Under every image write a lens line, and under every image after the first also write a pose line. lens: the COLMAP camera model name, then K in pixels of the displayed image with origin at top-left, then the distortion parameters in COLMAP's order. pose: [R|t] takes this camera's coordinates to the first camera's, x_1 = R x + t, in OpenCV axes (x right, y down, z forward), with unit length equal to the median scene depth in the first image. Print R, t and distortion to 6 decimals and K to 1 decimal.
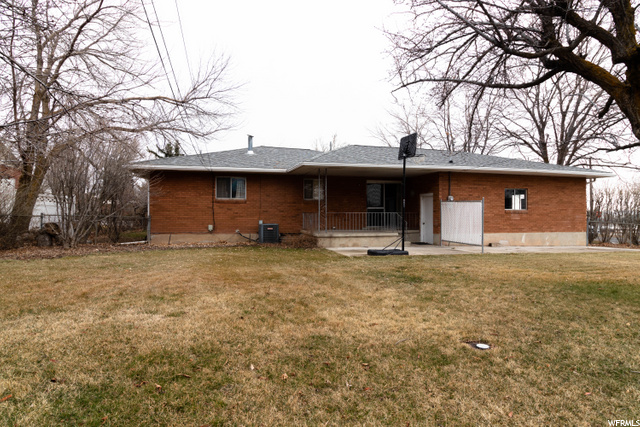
lens RADIAL K [[391.7, 0, 318.5], [0, 391.7, 213.1], [0, 0, 1]] dist [0.002312, 0.000118]
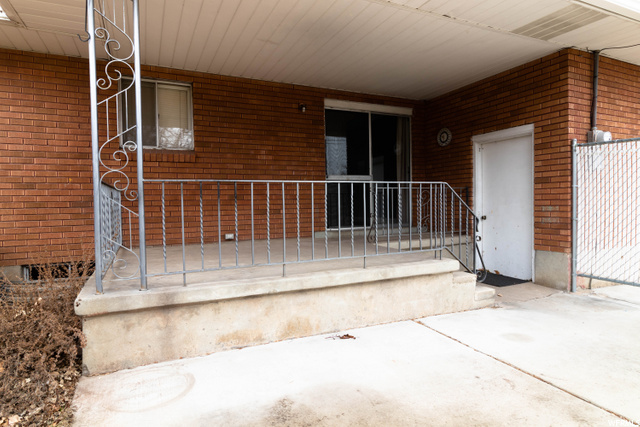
lens RADIAL K [[391.7, 0, 319.4], [0, 391.7, 214.6], [0, 0, 1]] dist [0.002312, 0.000118]
pose [[0.987080, -0.022315, 0.158665, 0.066618], [0.017775, 0.999393, 0.029978, 0.010228], [-0.159237, -0.026770, 0.986877, 0.709380]]
